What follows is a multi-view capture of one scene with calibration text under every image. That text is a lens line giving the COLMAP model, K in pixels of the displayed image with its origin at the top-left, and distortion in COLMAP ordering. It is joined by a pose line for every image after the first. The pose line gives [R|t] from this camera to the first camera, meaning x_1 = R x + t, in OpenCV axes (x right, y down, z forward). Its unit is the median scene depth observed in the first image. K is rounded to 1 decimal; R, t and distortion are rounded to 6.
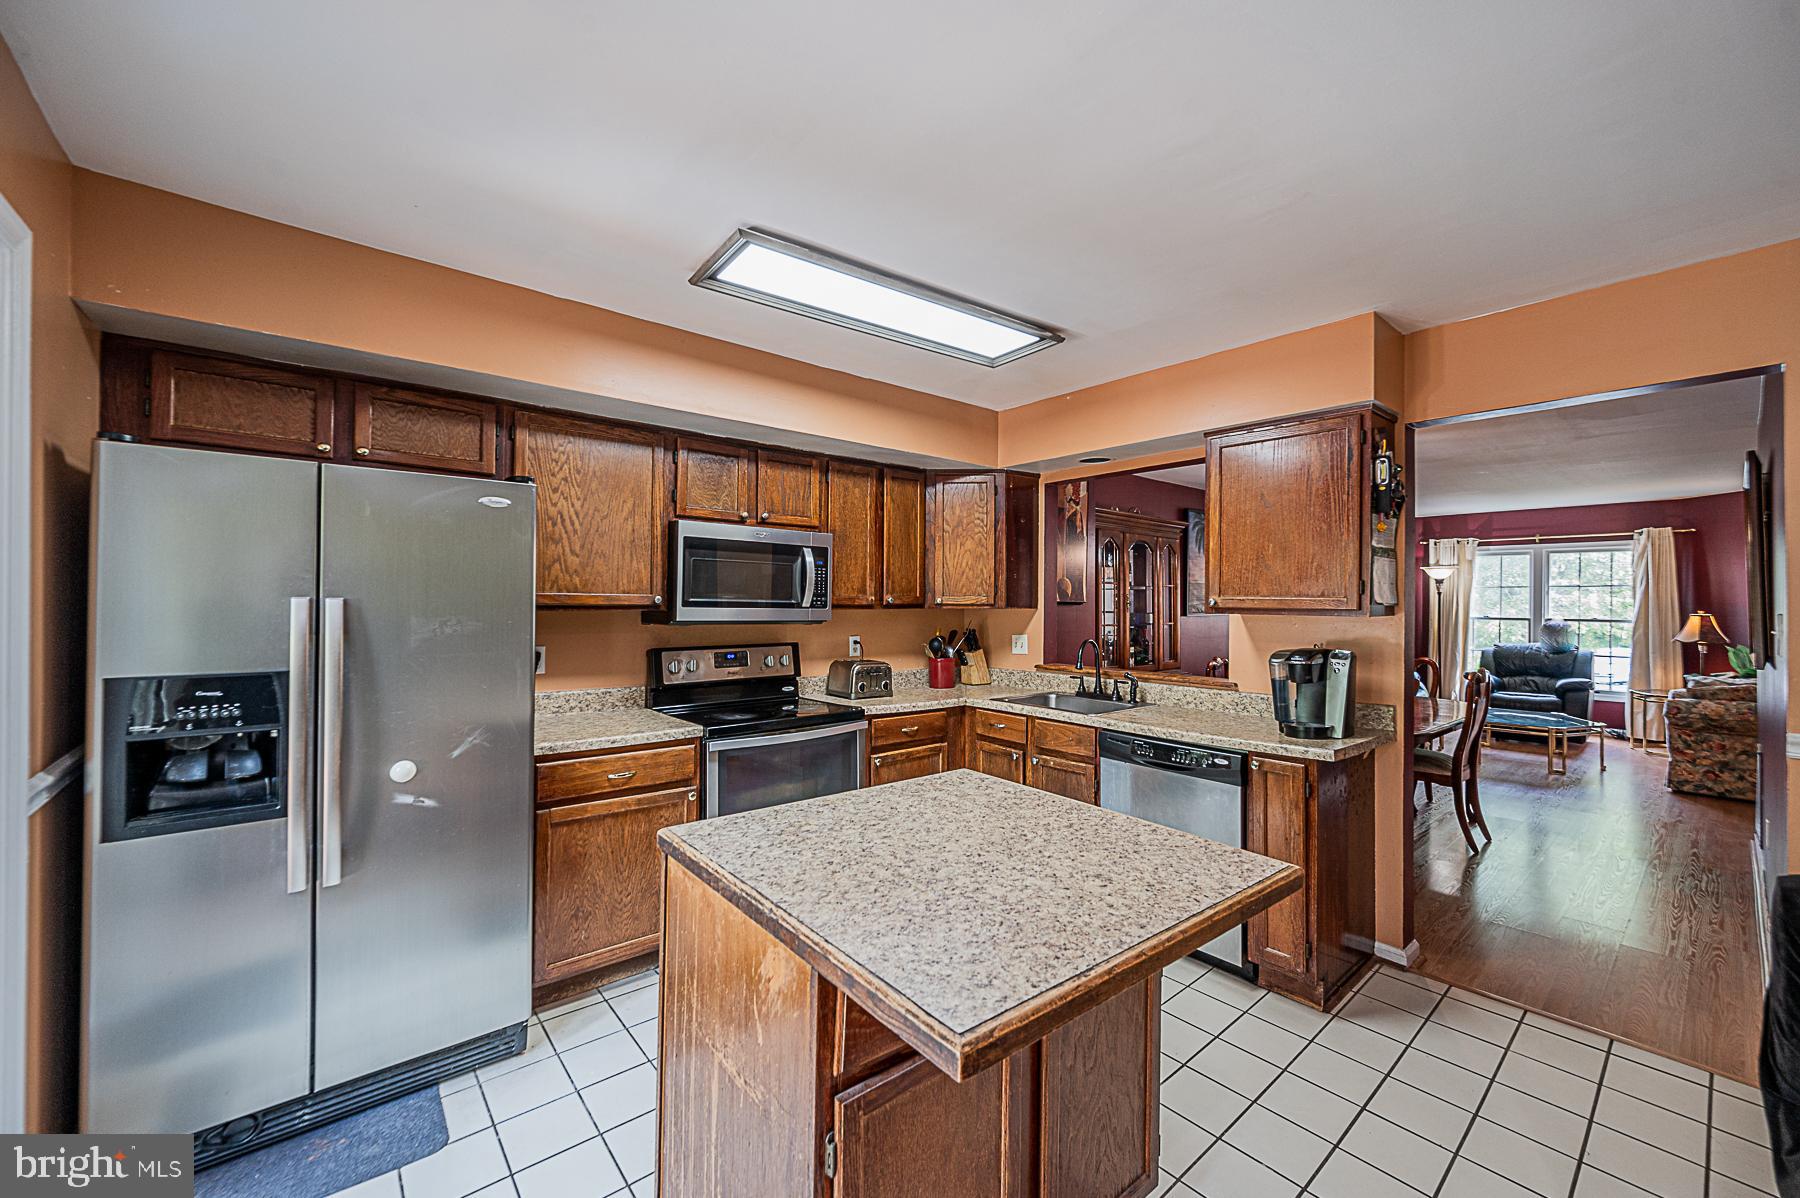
lens RADIAL K [[723.6, 0, 909.3], [0, 723.6, 594.5], [0, 0, 1]] dist [-0.002270, 0.000121]
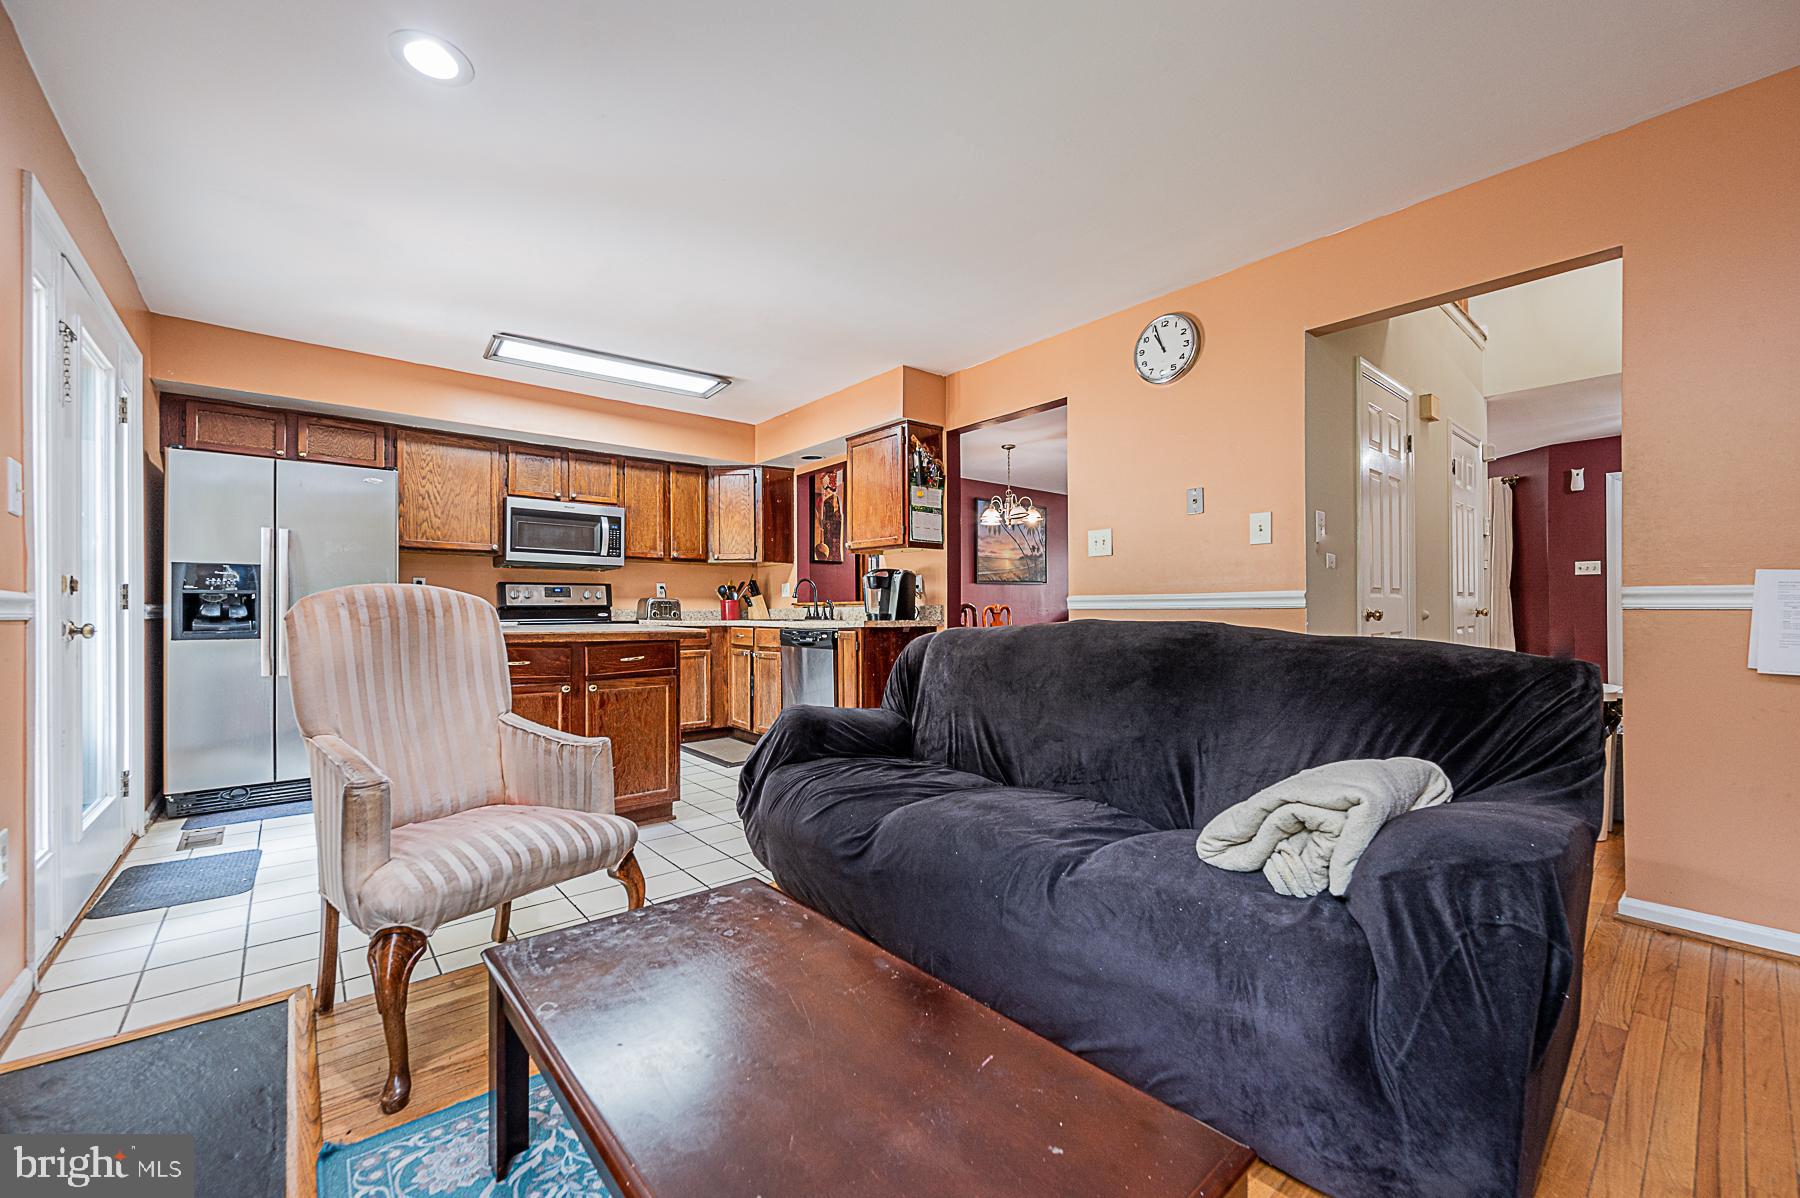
lens RADIAL K [[723.6, 0, 892.1], [0, 723.6, 602.5], [0, 0, 1]] dist [-0.002270, 0.000121]
pose [[0.999941, -0.010868, 0.000797, 0.501064], [0.010868, 0.999941, 0.000389, 0.132067], [-0.000801, -0.000380, 1.000000, -0.565838]]
